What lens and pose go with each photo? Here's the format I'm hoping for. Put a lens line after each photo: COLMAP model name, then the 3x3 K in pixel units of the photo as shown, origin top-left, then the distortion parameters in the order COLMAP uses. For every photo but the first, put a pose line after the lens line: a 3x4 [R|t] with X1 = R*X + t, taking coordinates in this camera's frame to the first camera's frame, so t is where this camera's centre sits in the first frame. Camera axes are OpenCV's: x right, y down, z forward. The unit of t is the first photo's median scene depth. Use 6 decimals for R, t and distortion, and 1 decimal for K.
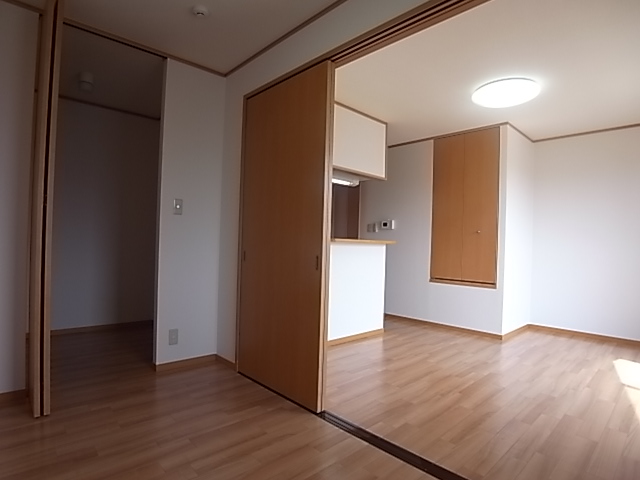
lens RADIAL K [[358.5, 0, 308.3], [0, 358.5, 242.9], [0, 0, 1]] dist [-0.072866, 0.020776]
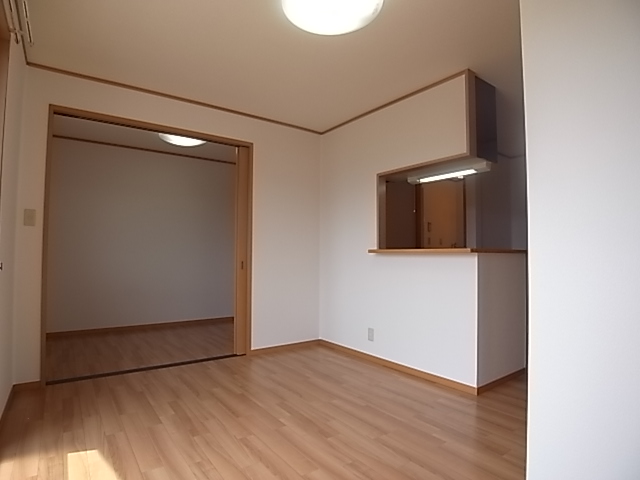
lens RADIAL K [[358.5, 0, 308.3], [0, 358.5, 242.9], [0, 0, 1]] dist [-0.072866, 0.020776]
pose [[-0.117591, -0.057172, -0.991415, 1.062899], [-0.007543, 0.998364, -0.056678, 0.026157], [0.993034, 0.000813, -0.117829, 0.948587]]
